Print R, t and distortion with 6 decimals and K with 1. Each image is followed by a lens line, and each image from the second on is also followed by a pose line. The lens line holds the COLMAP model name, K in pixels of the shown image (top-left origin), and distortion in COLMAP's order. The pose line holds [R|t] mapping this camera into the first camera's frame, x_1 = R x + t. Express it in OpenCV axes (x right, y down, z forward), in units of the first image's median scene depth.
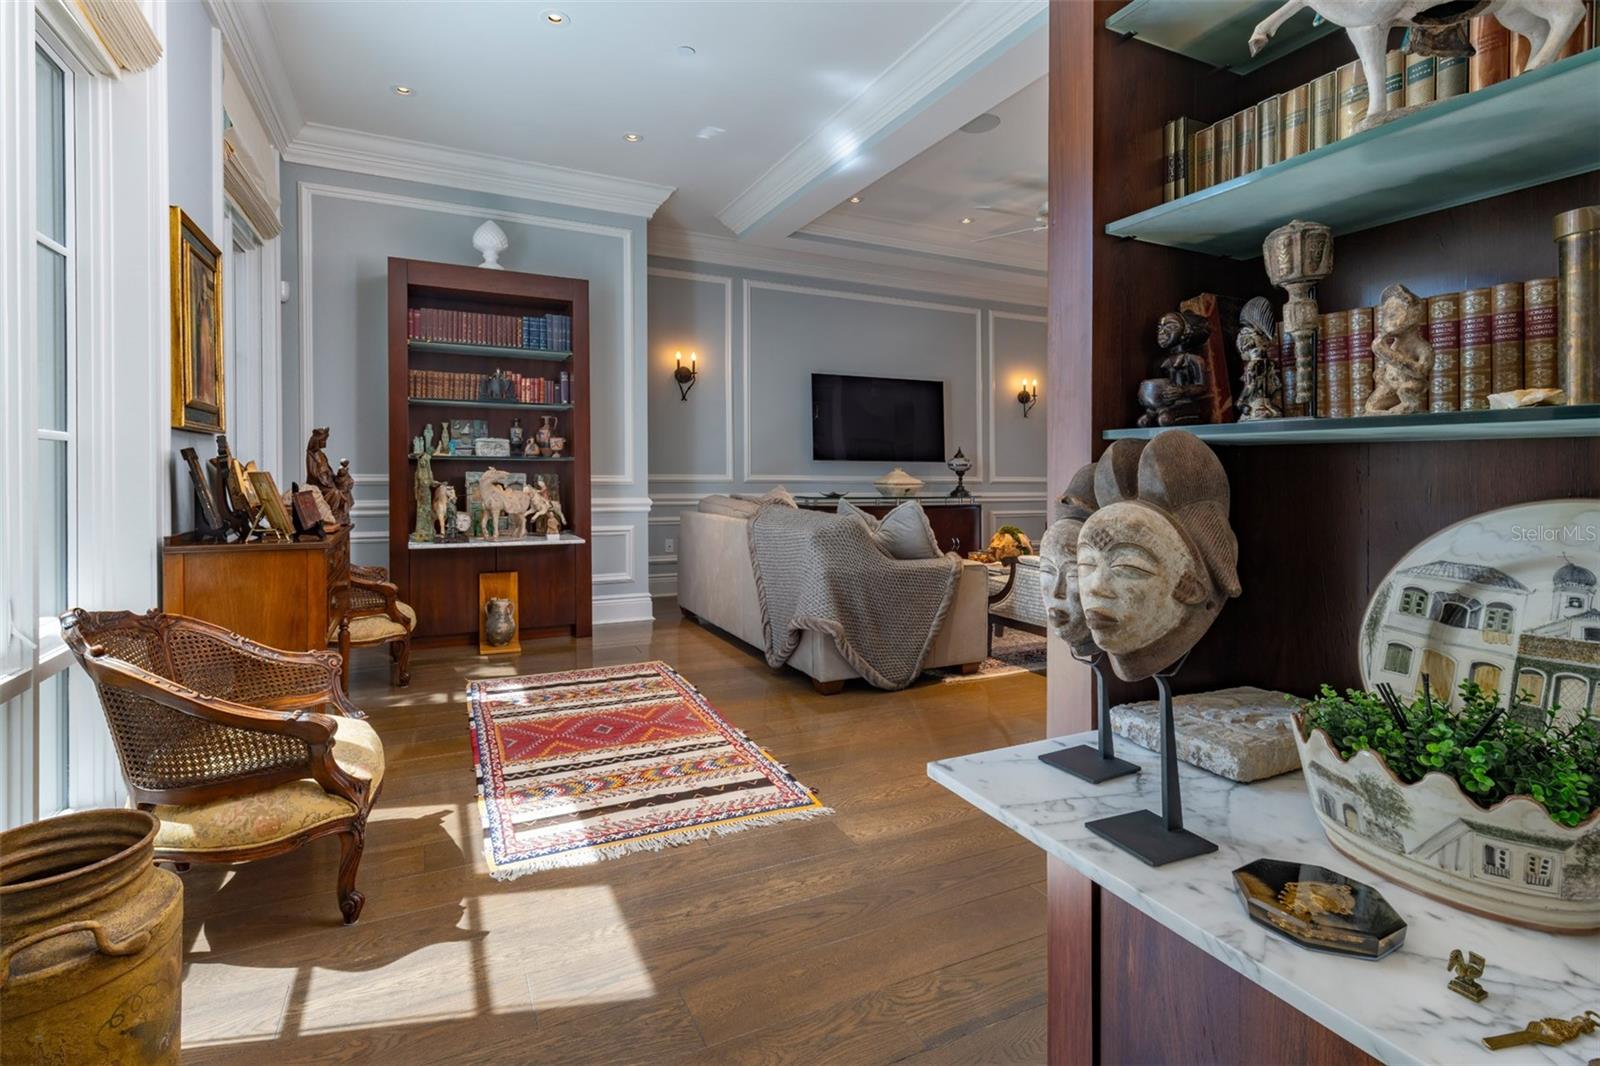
lens RADIAL K [[737.1, 0, 805.3], [0, 737.1, 481.8], [0, 0, 1]] dist [-0.000529, -0.000118]
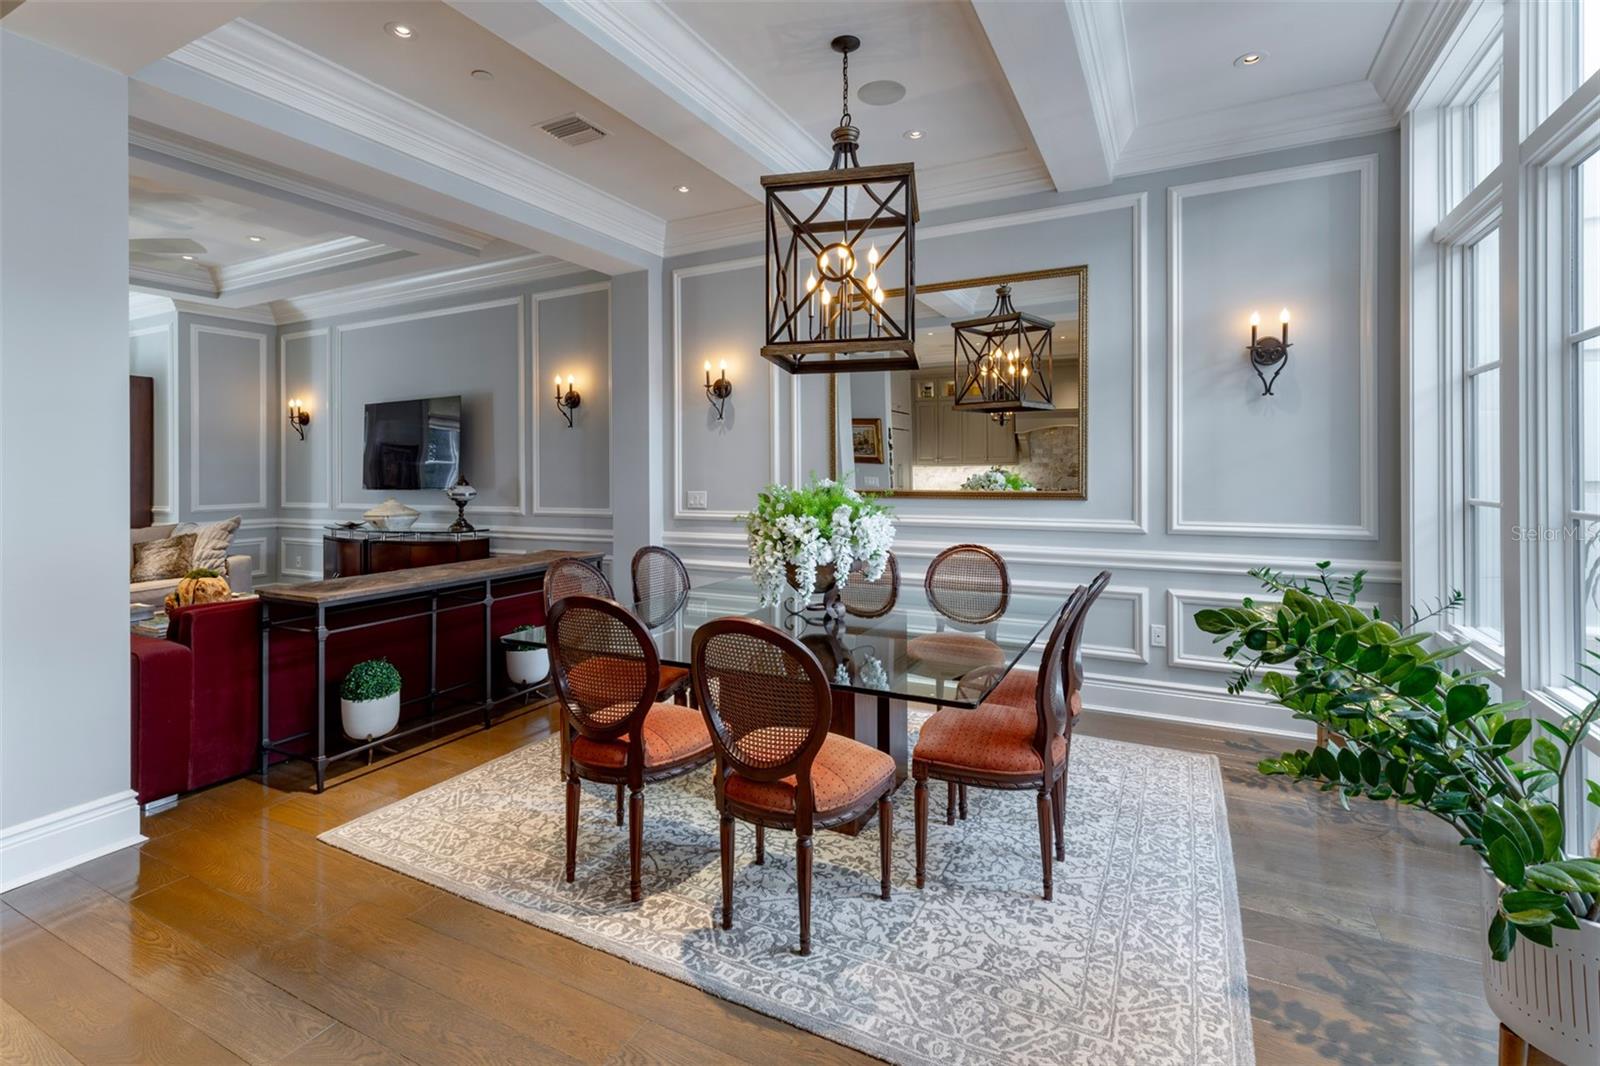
lens RADIAL K [[737.1, 0, 805.3], [0, 737.1, 481.8], [0, 0, 1]] dist [-0.000529, -0.000118]
pose [[0.624009, -0.005670, -0.781397, 1.190340], [0.008528, 0.999964, -0.000446, -0.034322], [0.781371, -0.006385, 0.624034, 0.838520]]
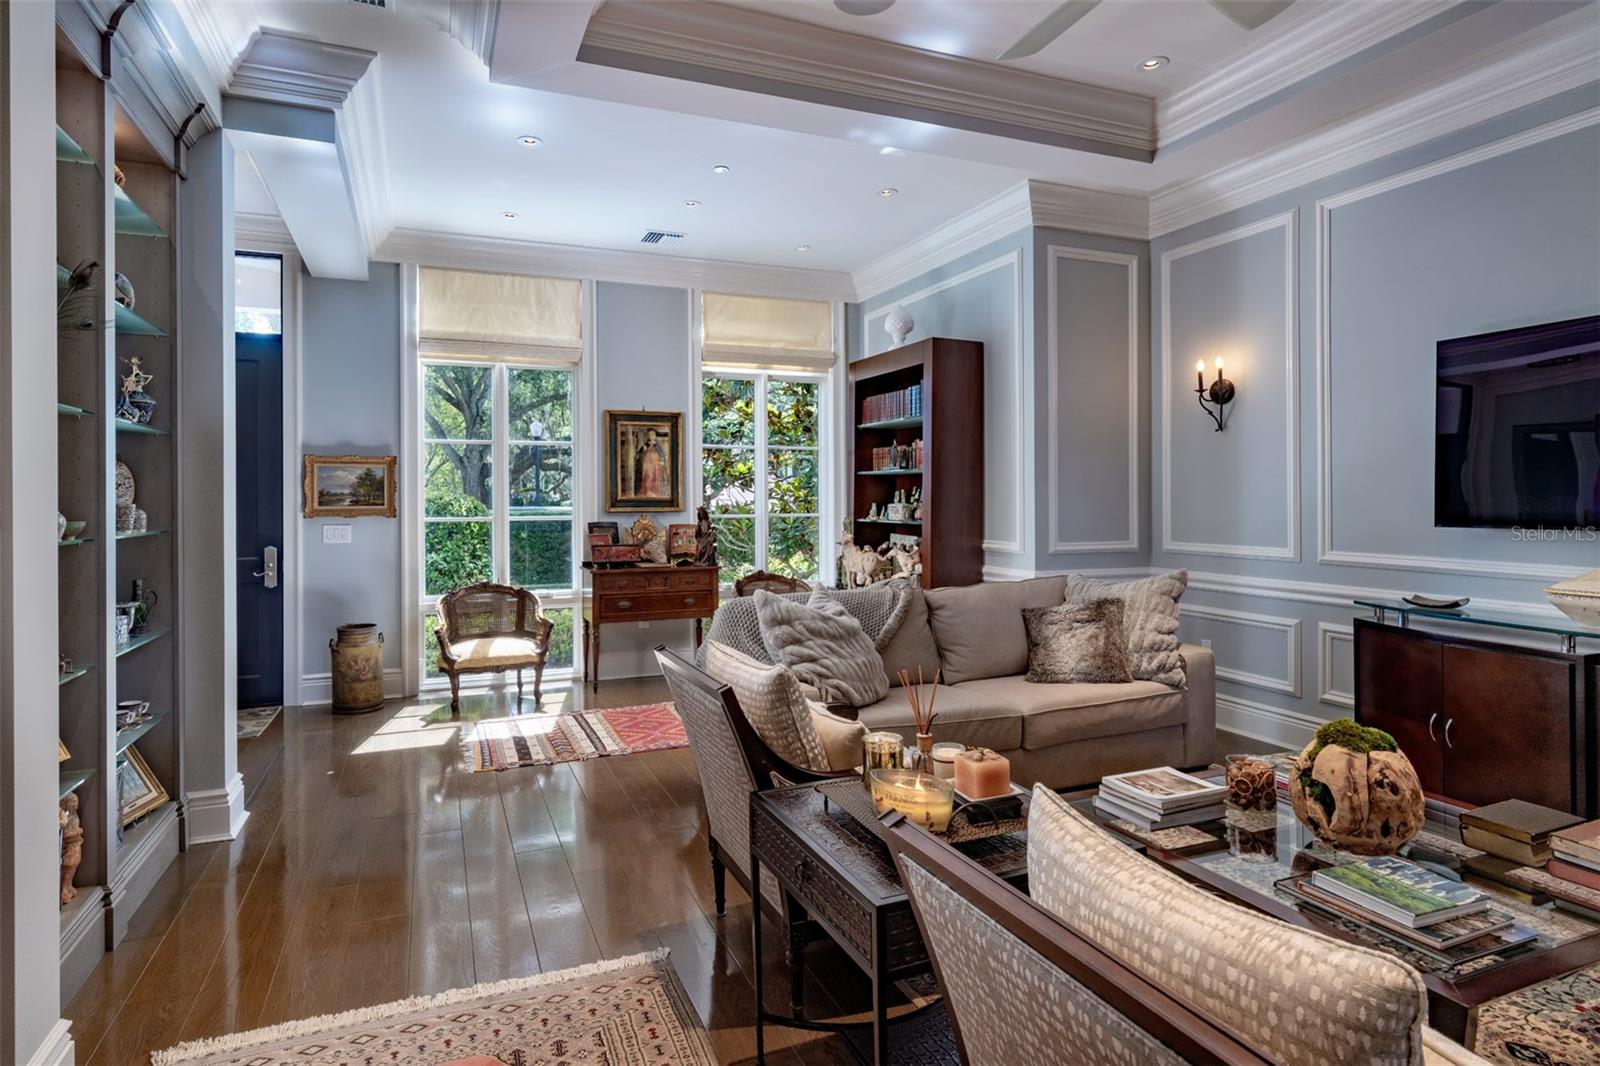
lens RADIAL K [[842.4, 0, 752.6], [0, 842.4, 492.8], [0, 0, 1]] dist [0.021082, 0.000275]
pose [[-0.050112, -0.012499, -0.998665, 0.573338], [-0.006453, 0.999905, -0.012191, -0.040749], [0.998723, 0.005833, -0.050188, 0.589691]]
